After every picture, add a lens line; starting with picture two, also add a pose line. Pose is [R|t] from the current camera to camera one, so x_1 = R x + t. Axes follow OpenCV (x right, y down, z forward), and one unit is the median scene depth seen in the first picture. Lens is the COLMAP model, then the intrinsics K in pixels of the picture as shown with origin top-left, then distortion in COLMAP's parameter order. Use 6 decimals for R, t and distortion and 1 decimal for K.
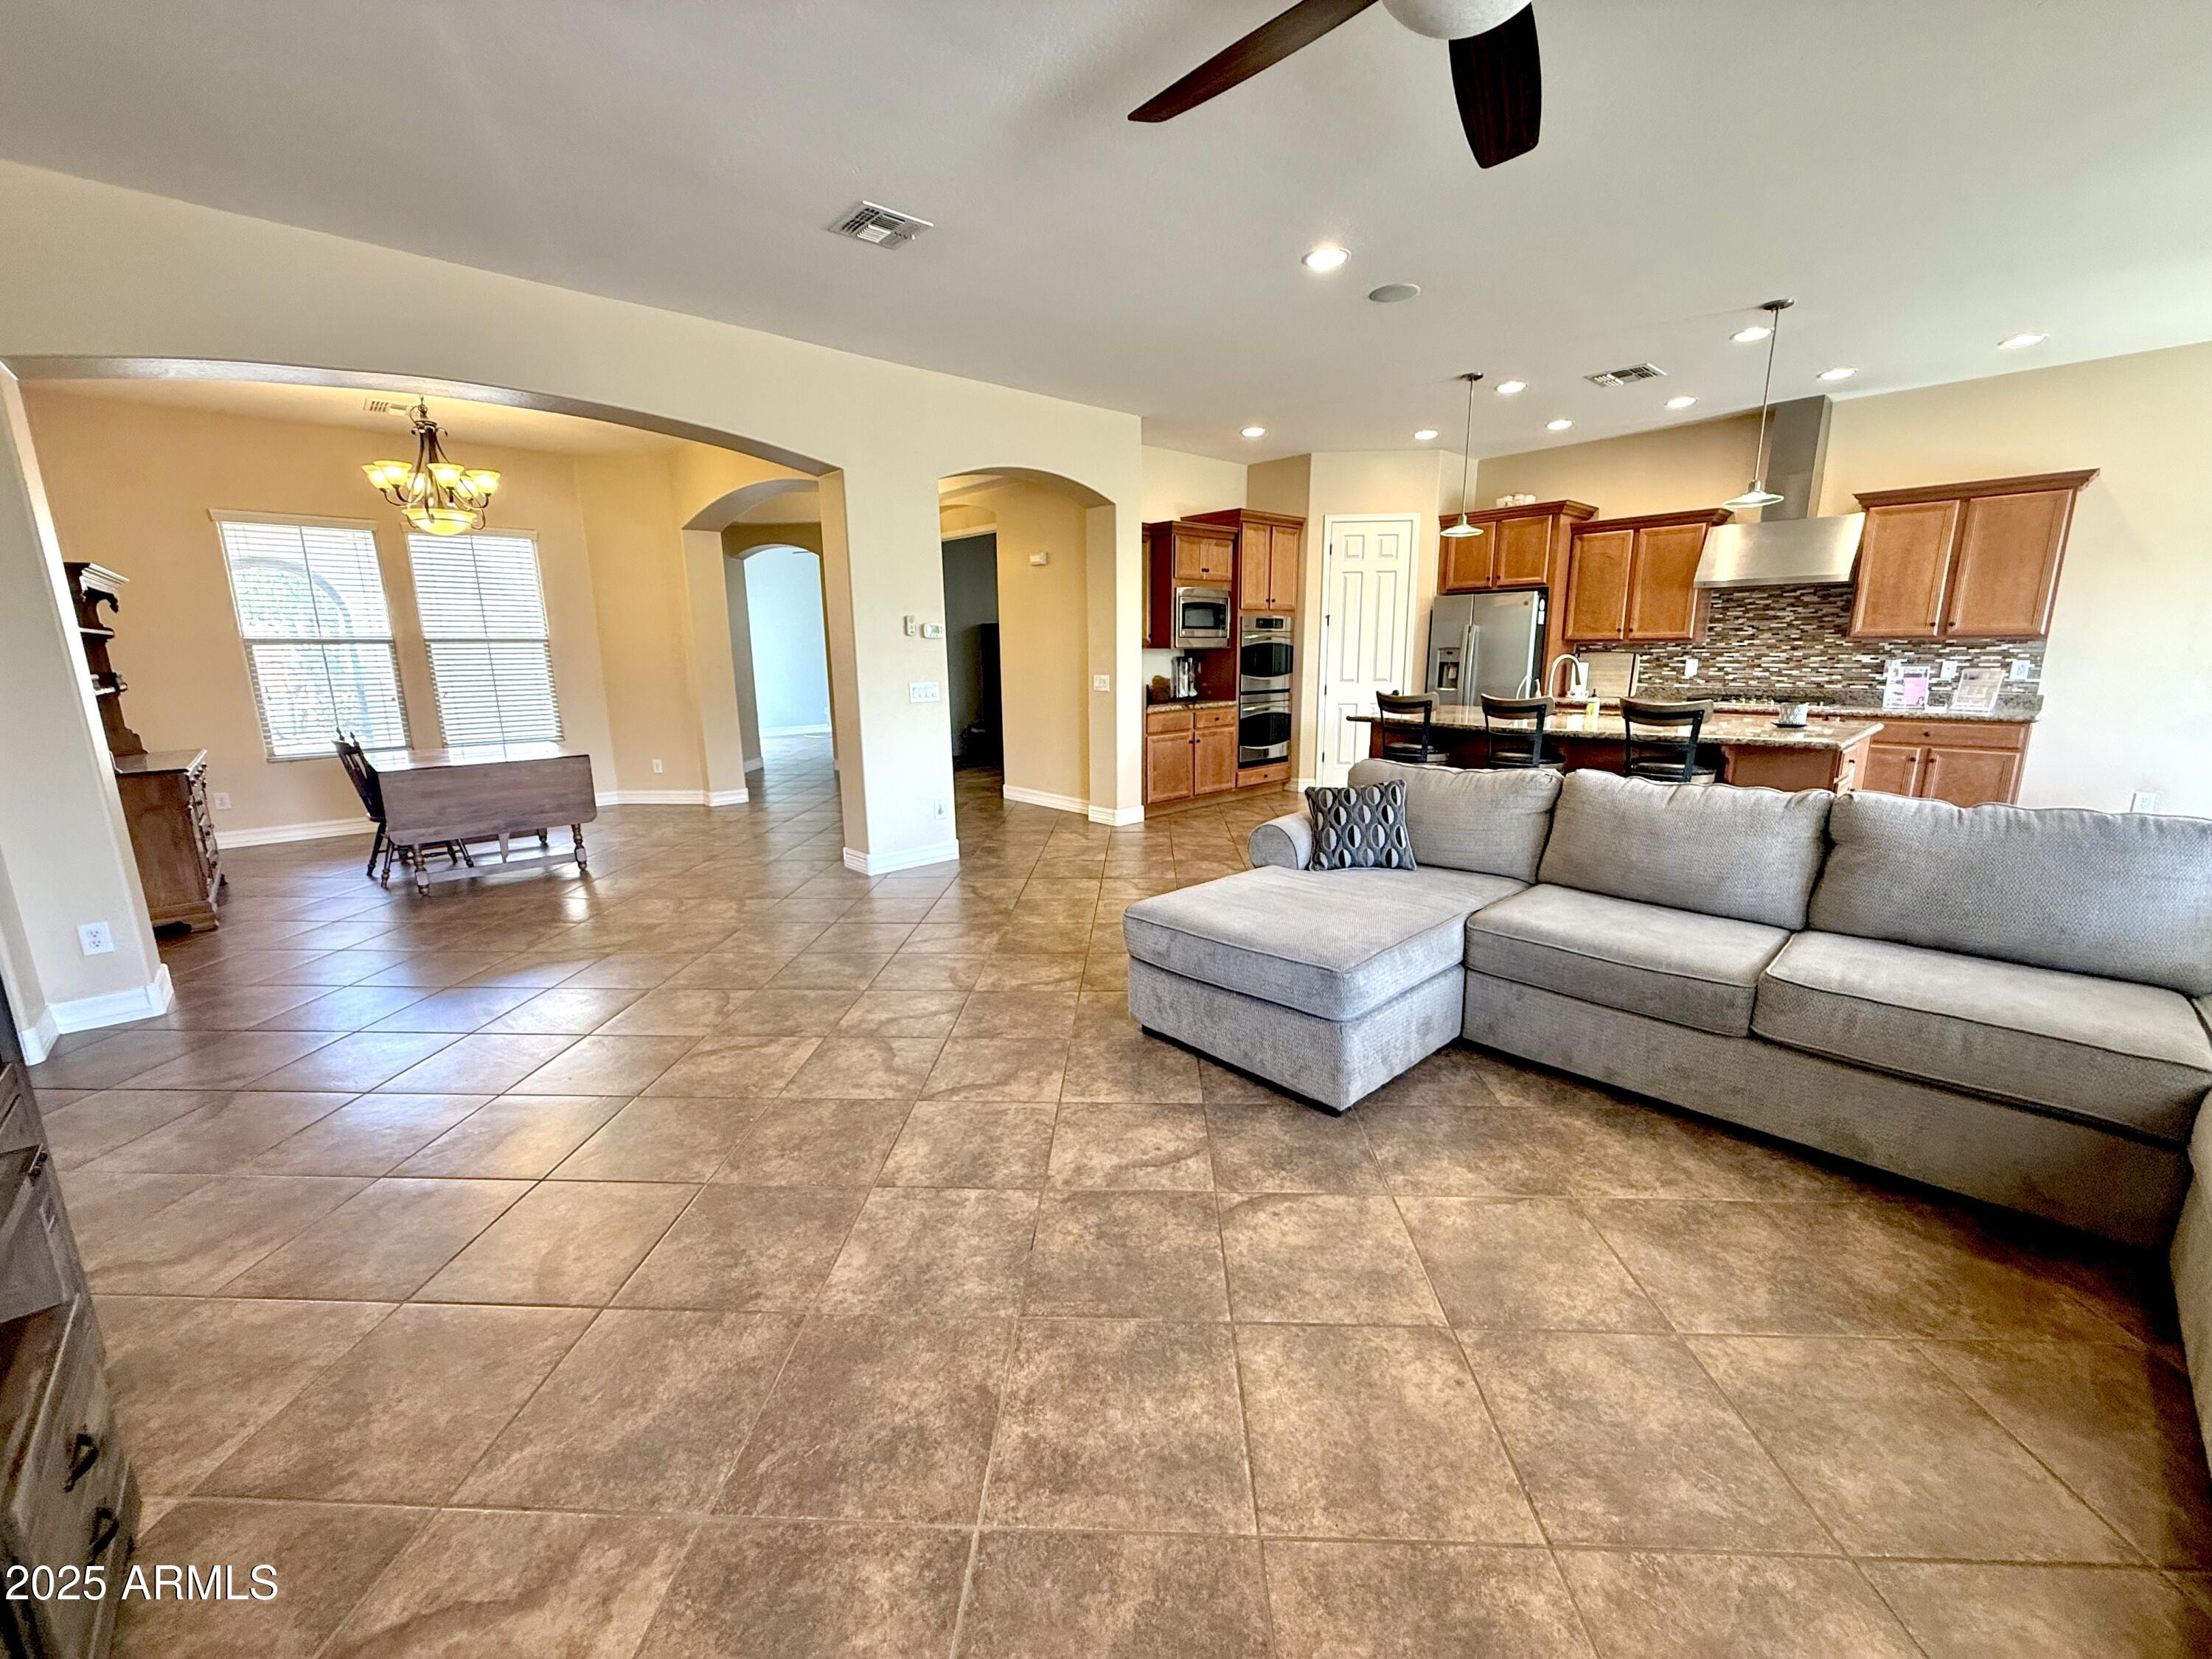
lens RADIAL K [[881.1, 0, 1098.0], [0, 881.1, 835.8], [0, 0, 1]] dist [0.001388, -0.000098]
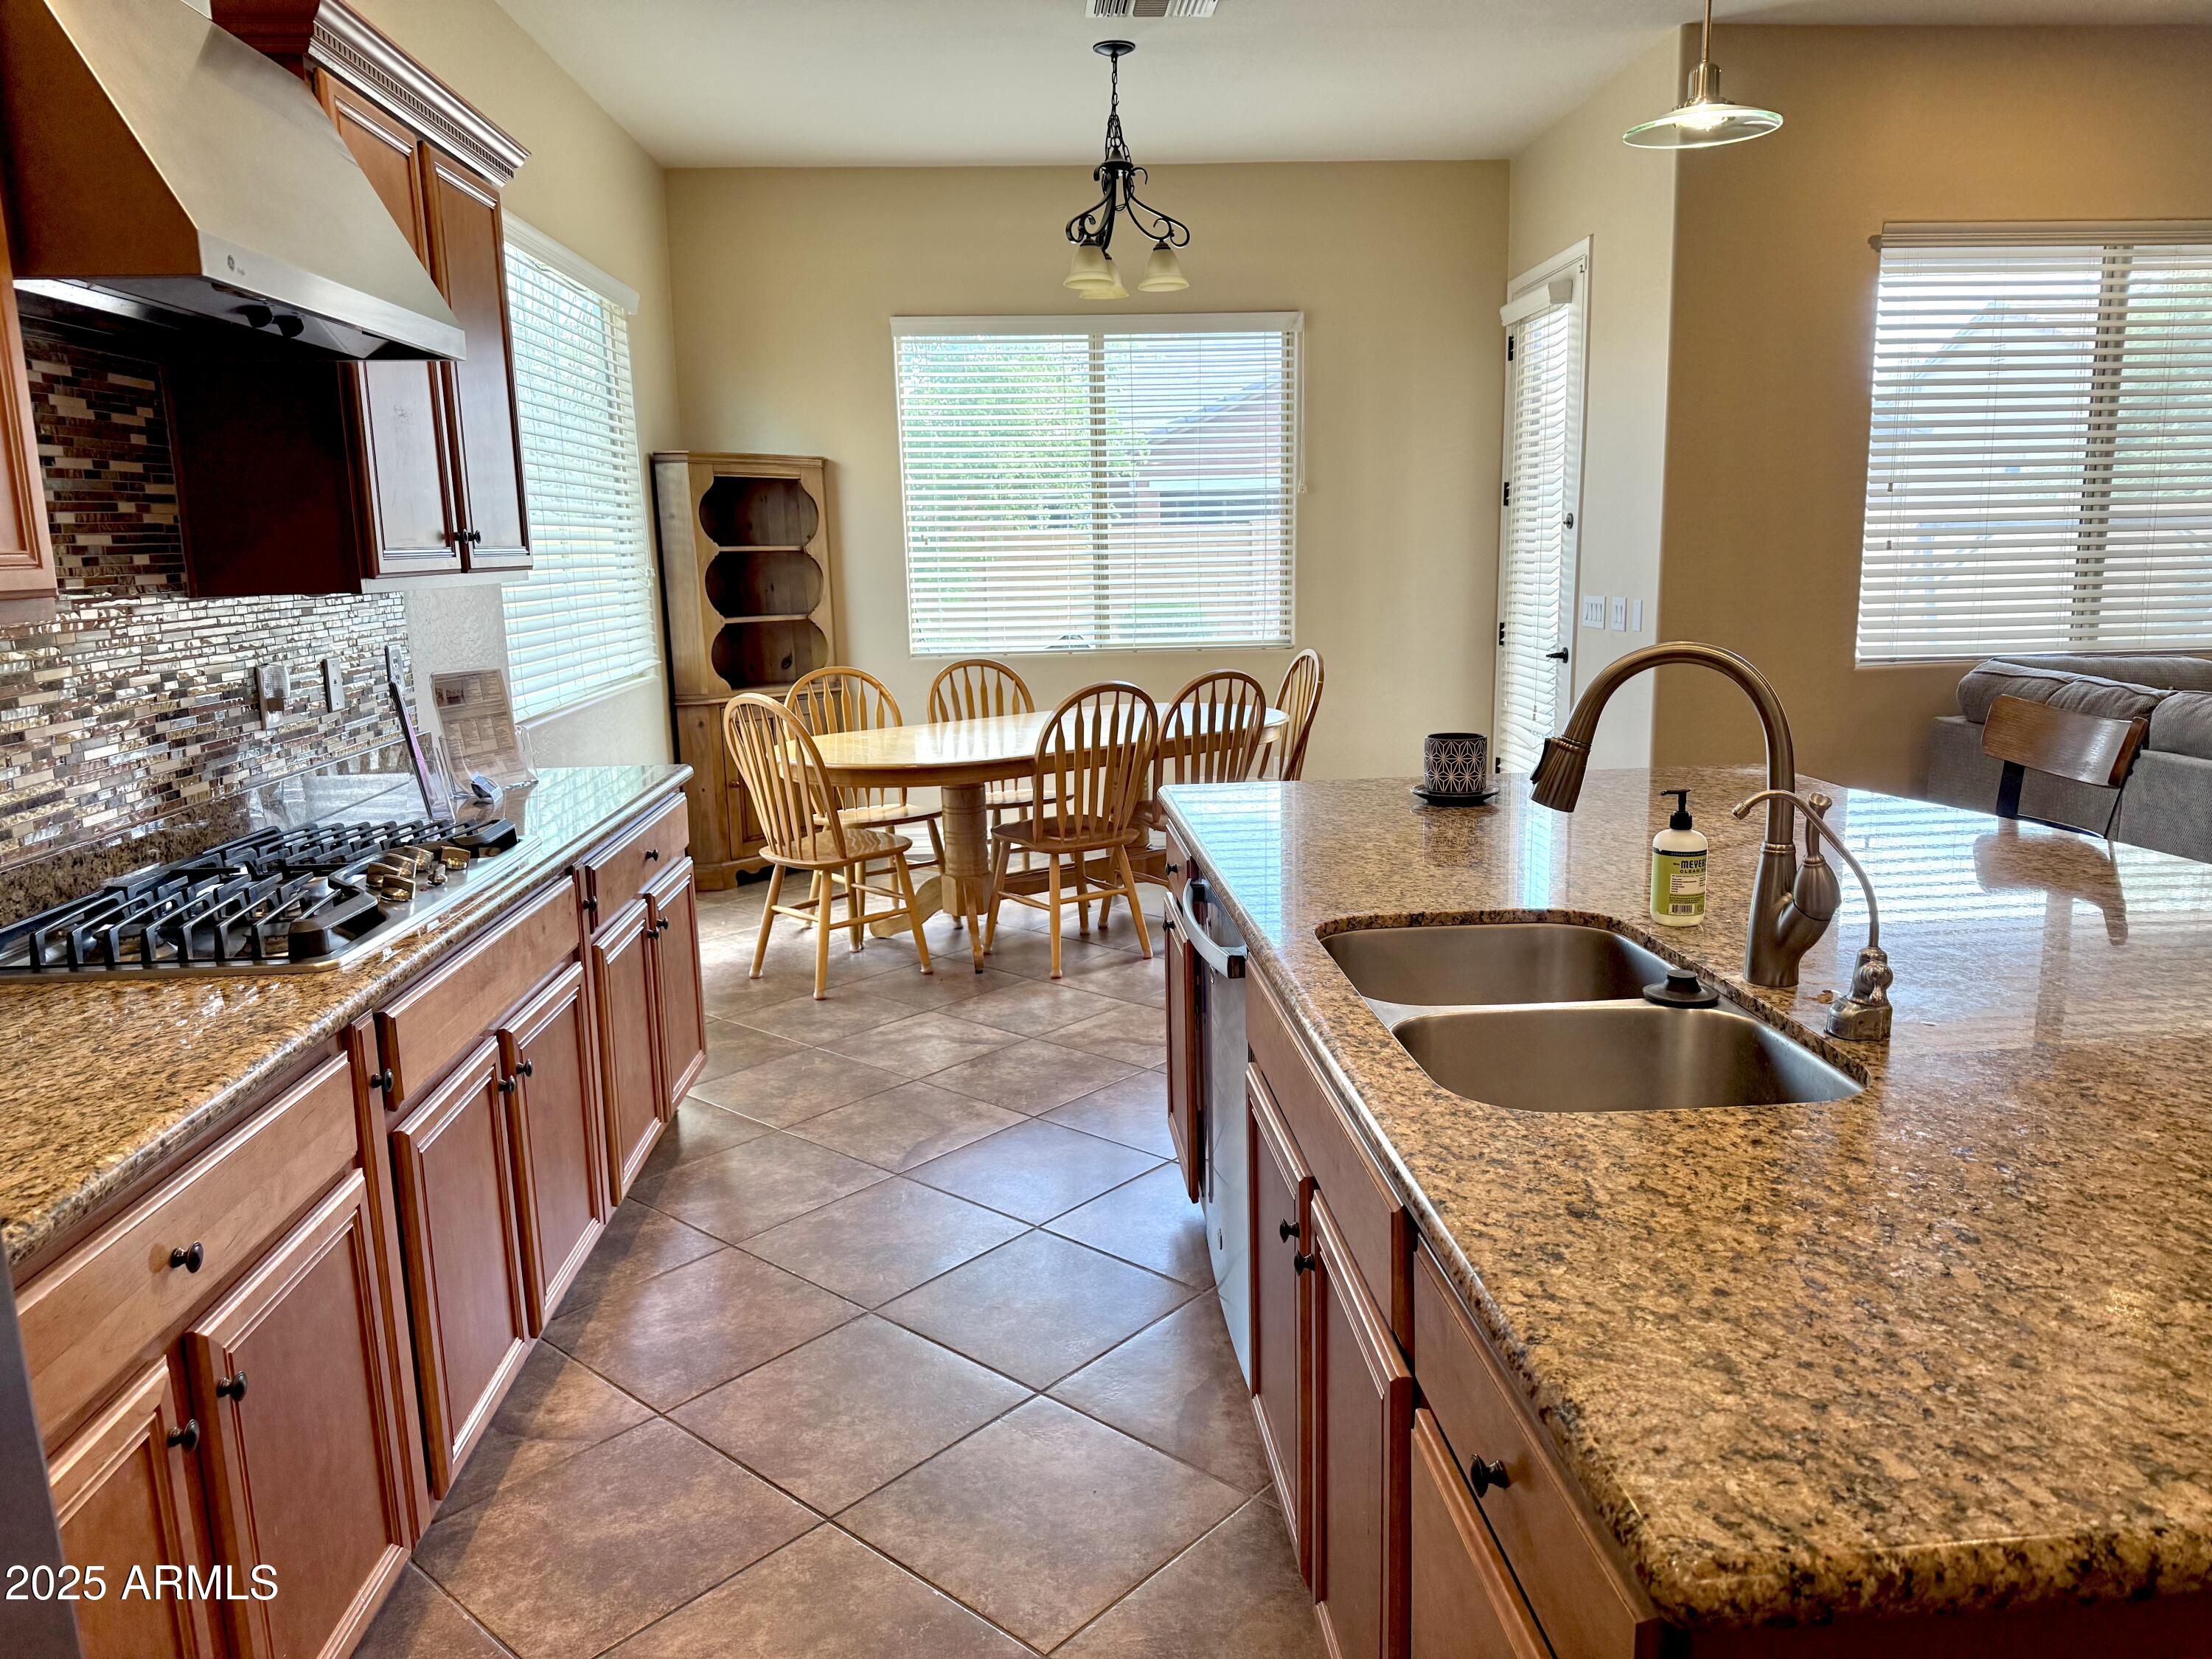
lens RADIAL K [[1551.9, 0, 1111.2], [0, 1551.9, 836.2], [0, 0, 1]] dist [0.067495, -0.090865]
pose [[-0.782715, -0.085648, 0.616458, 0.342623], [0.163363, 0.927484, 0.336281, -0.236153], [-0.600557, 0.363919, -0.711965, 1.052636]]
